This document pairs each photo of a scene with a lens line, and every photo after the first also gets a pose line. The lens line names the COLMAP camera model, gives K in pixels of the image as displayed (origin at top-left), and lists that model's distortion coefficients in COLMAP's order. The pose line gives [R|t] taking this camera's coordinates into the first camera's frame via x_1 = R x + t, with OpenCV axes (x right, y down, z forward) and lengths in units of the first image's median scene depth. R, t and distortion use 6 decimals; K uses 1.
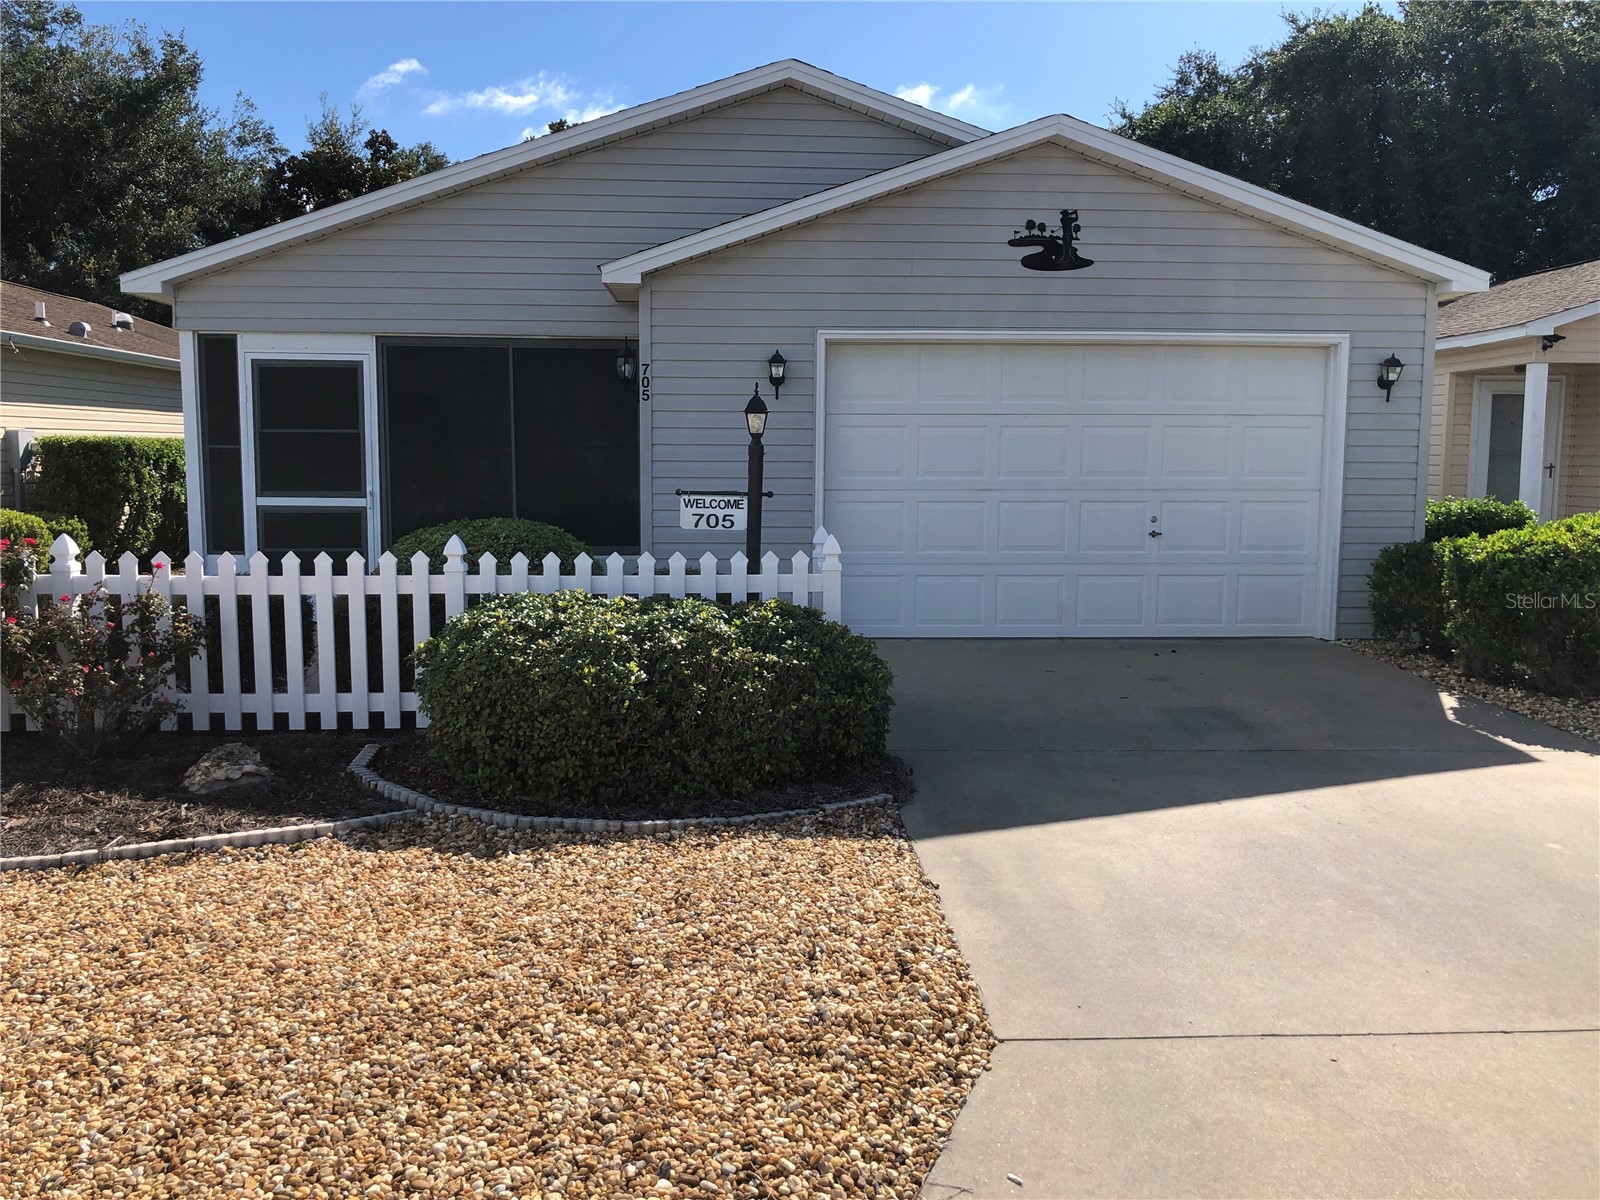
lens RADIAL K [[1312.1, 0, 800.0], [0, 1312.1, 600.0], [0, 0, 1]] dist [0.004358, -0.001718]
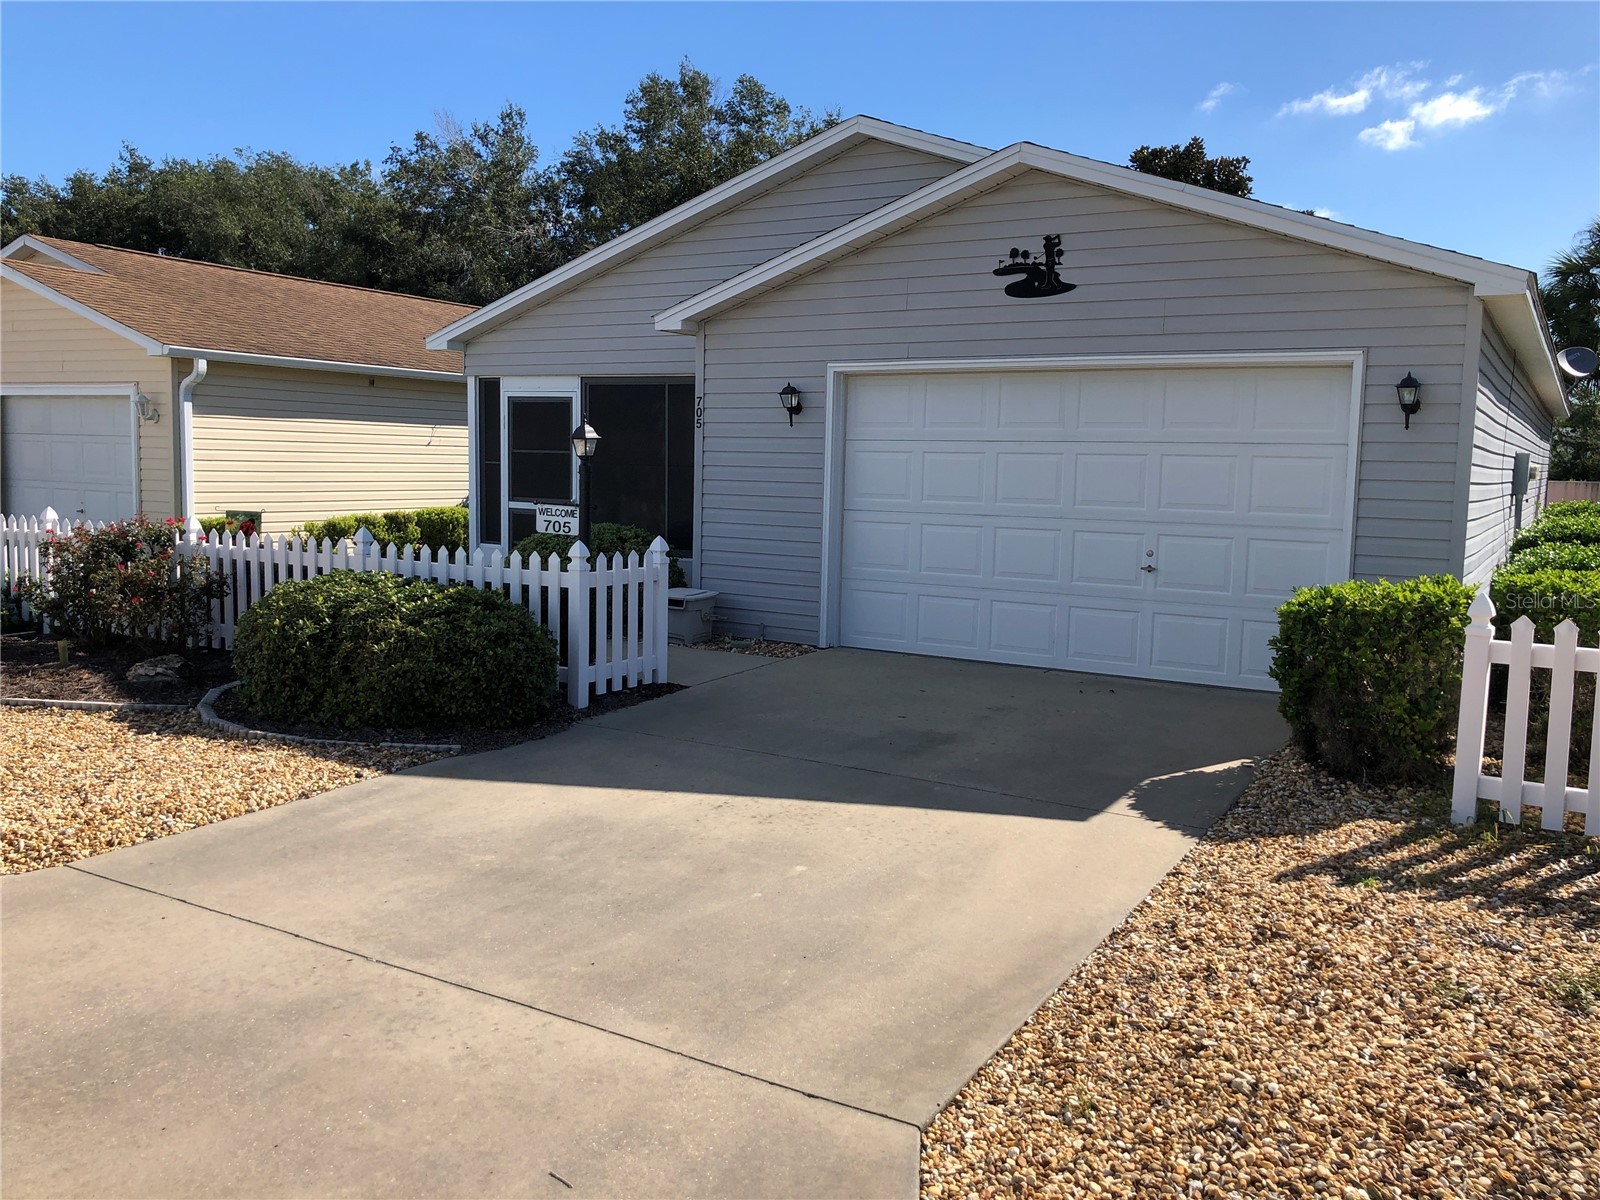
lens RADIAL K [[1312.1, 0, 800.0], [0, 1312.1, 600.0], [0, 0, 1]] dist [0.004358, -0.001718]
pose [[0.829023, 0.072431, -0.554504, 0.612908], [-0.082784, 0.996547, 0.006404, -0.014133], [0.553053, 0.040595, 0.832156, 0.083815]]
